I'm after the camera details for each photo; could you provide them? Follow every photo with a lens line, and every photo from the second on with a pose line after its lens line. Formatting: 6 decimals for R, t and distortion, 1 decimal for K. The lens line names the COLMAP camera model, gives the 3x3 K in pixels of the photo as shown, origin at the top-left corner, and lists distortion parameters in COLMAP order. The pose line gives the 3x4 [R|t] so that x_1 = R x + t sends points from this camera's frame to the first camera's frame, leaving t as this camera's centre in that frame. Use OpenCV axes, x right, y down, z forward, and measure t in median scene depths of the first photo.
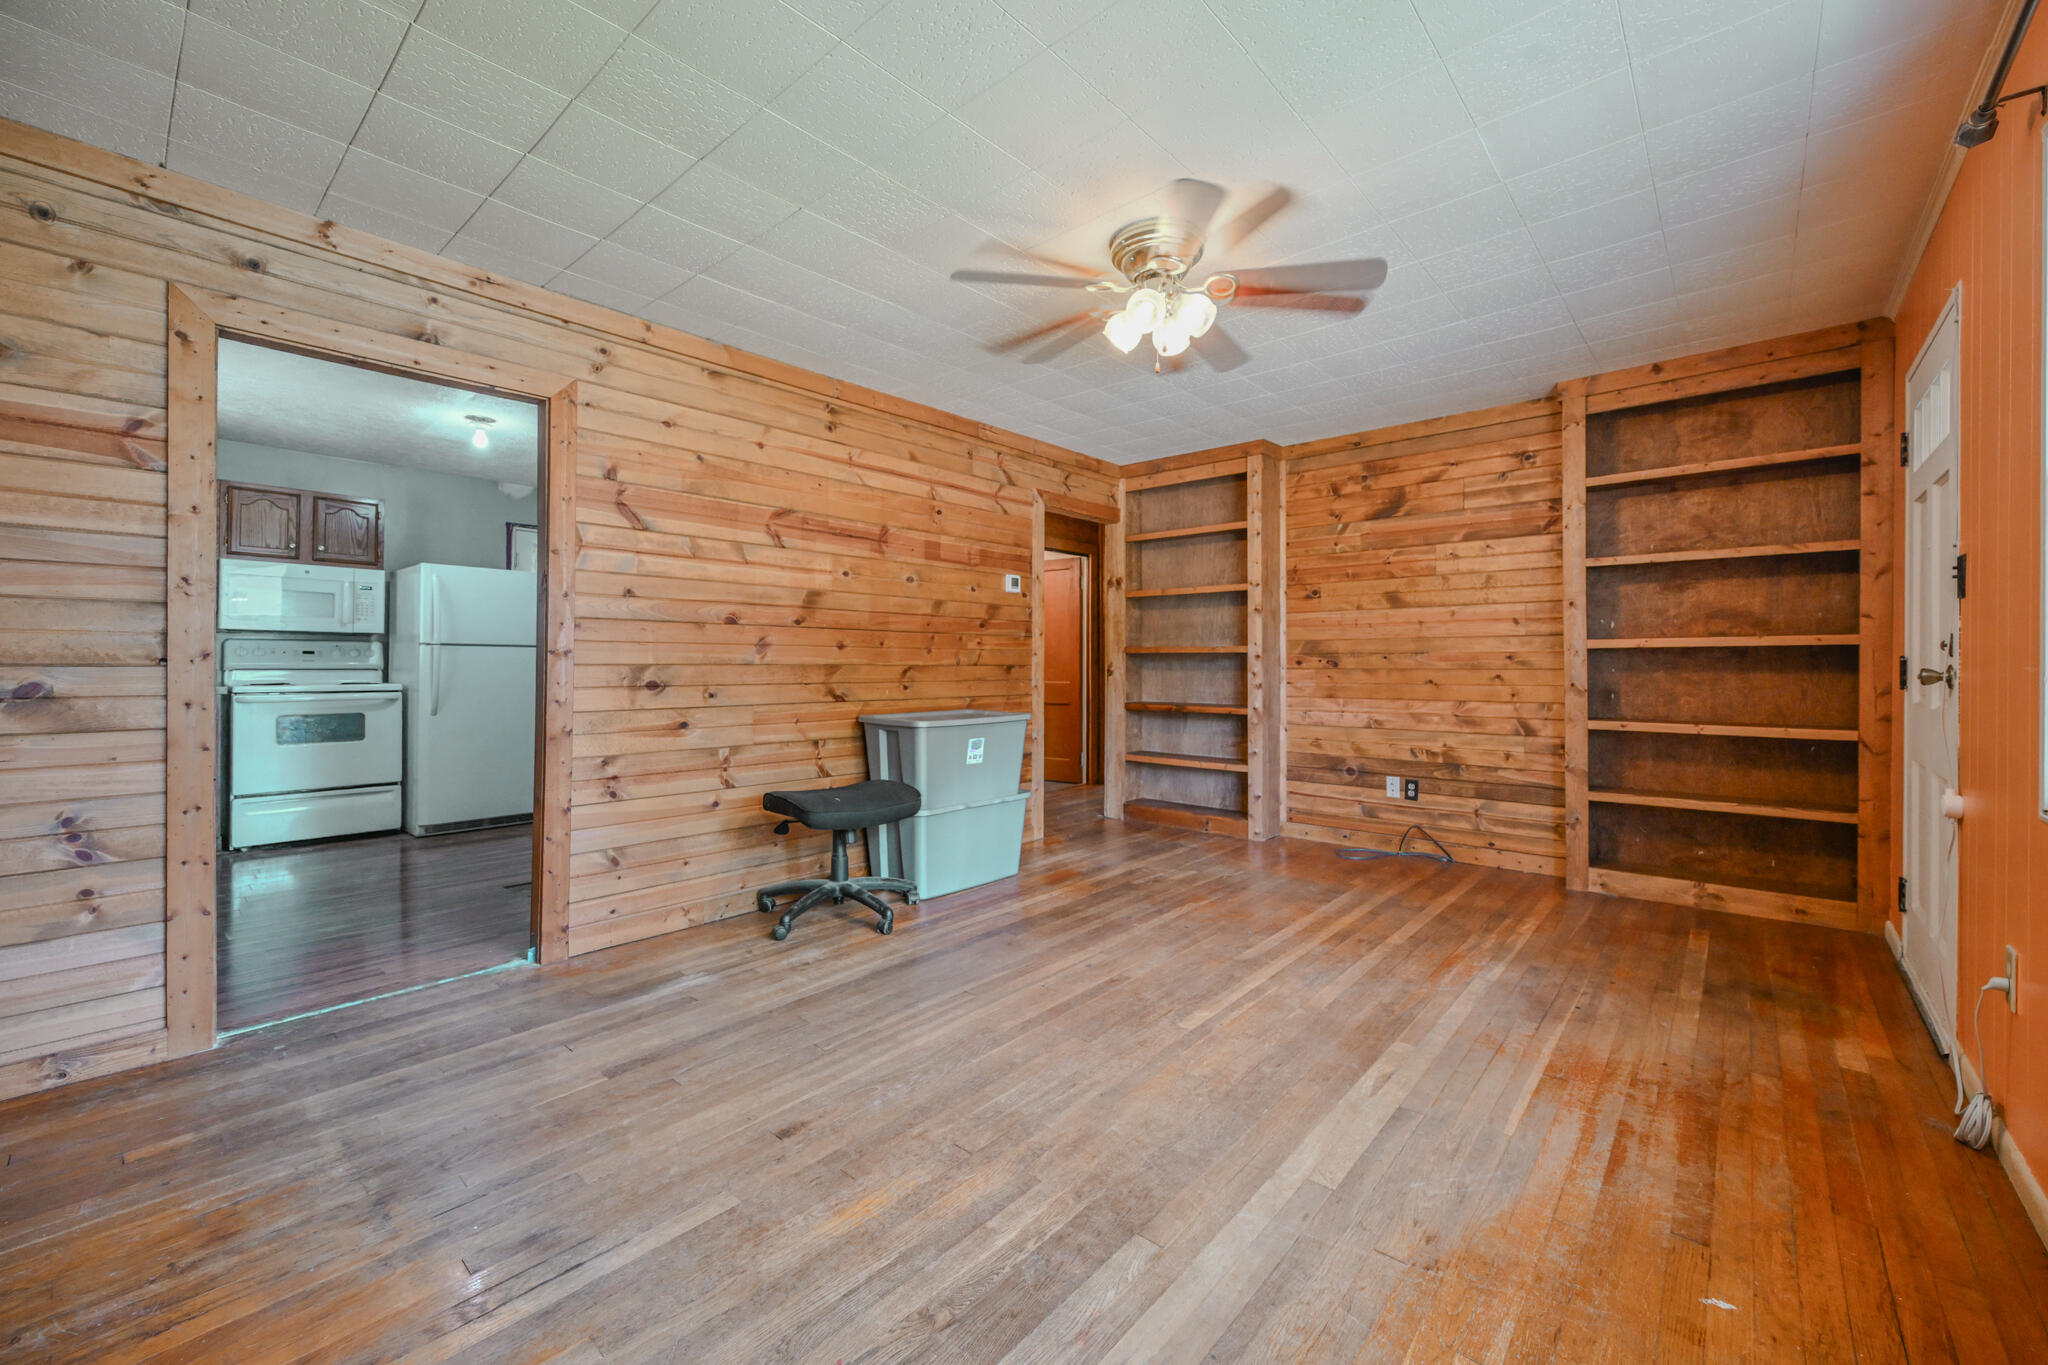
lens RADIAL K [[866.5, 0, 971.6], [0, 866.5, 661.6], [0, 0, 1]] dist [-0.002169, 0.000048]
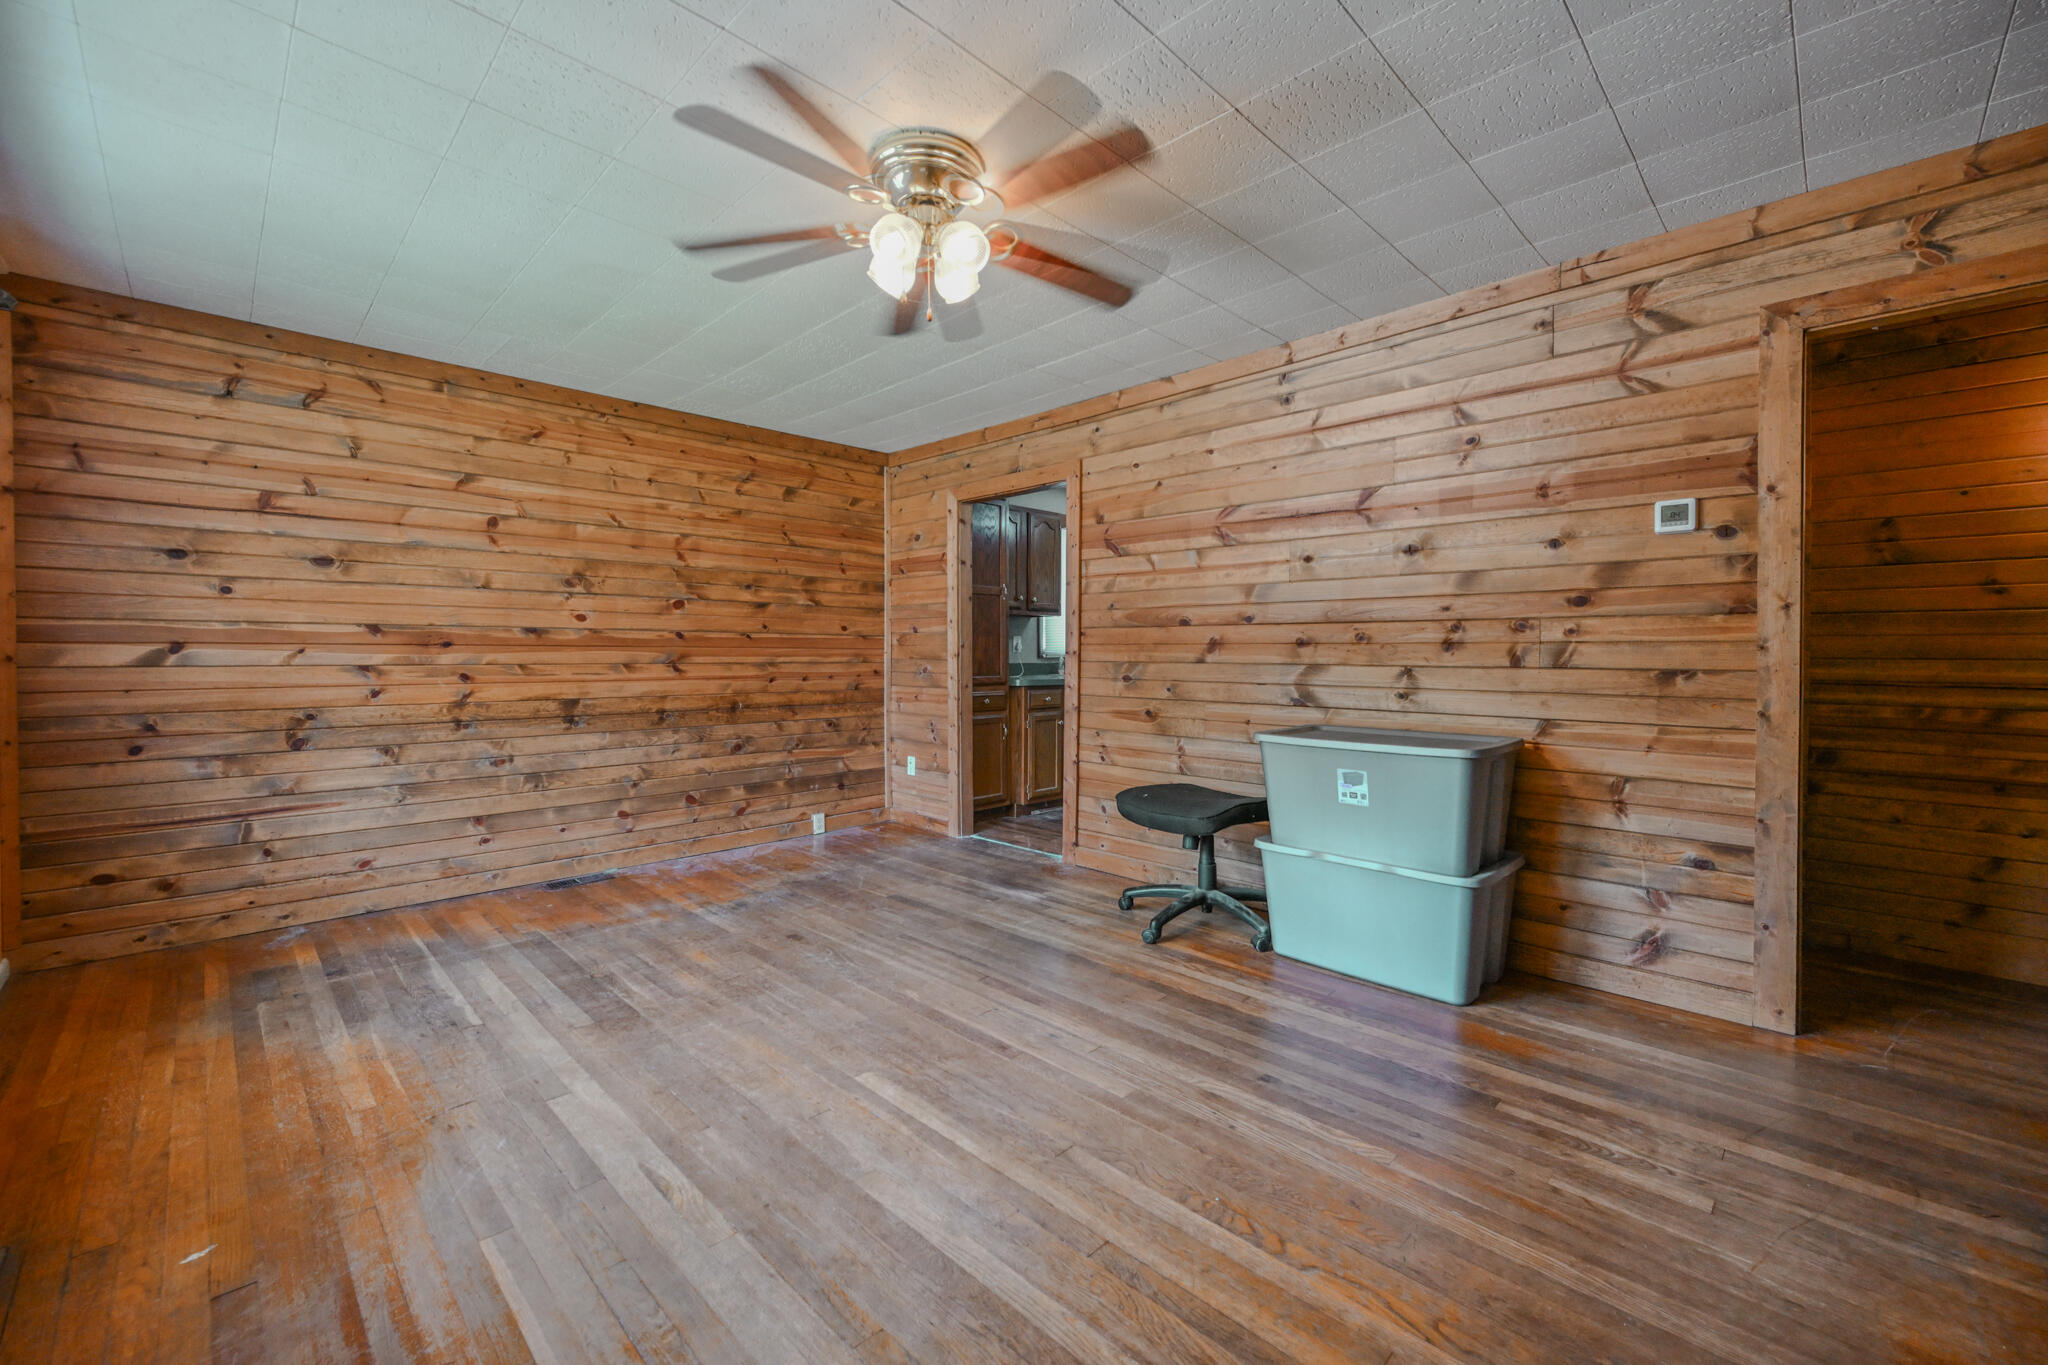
lens RADIAL K [[790.9, 0, 1031.9], [0, 790.9, 656.2], [0, 0, 1]] dist [-0.000456, -0.000296]
pose [[-0.027406, 0.002961, -0.999620, 0.631544], [0.001121, 0.999995, 0.002931, -0.006688], [0.999624, -0.001040, -0.027410, 0.717946]]
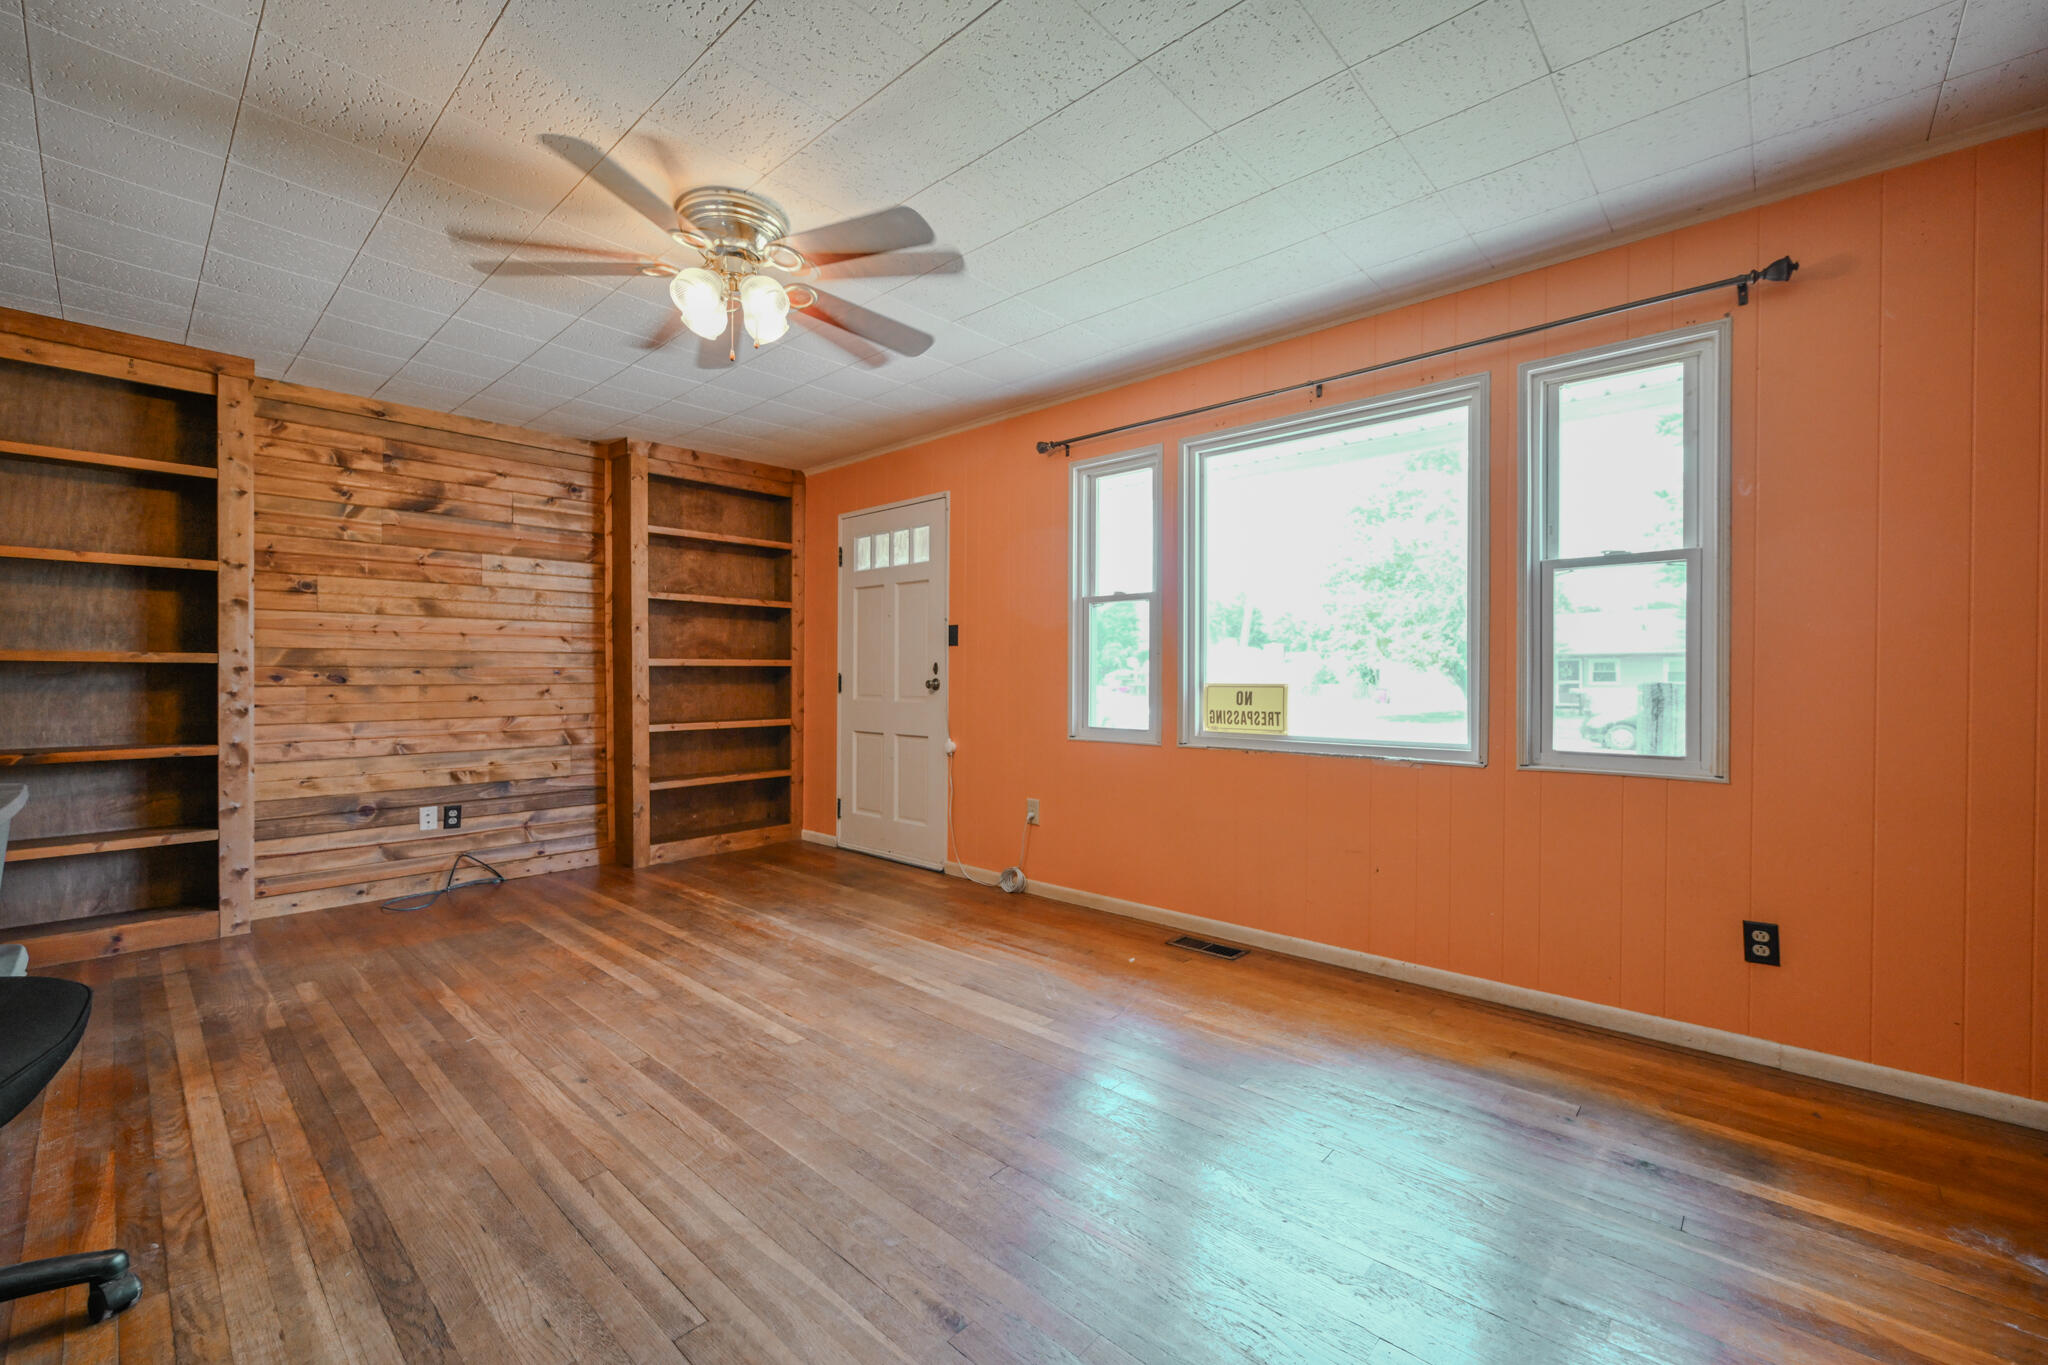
lens RADIAL K [[808.1, 0, 1072.5], [0, 808.1, 681.1], [0, 0, 1]] dist [-0.000738, 0.000145]
pose [[-0.066498, -0.005603, 0.997771, -0.424626], [-0.000133, 0.999984, 0.005607, -0.000133], [-0.997787, 0.000240, -0.066498, 0.445733]]
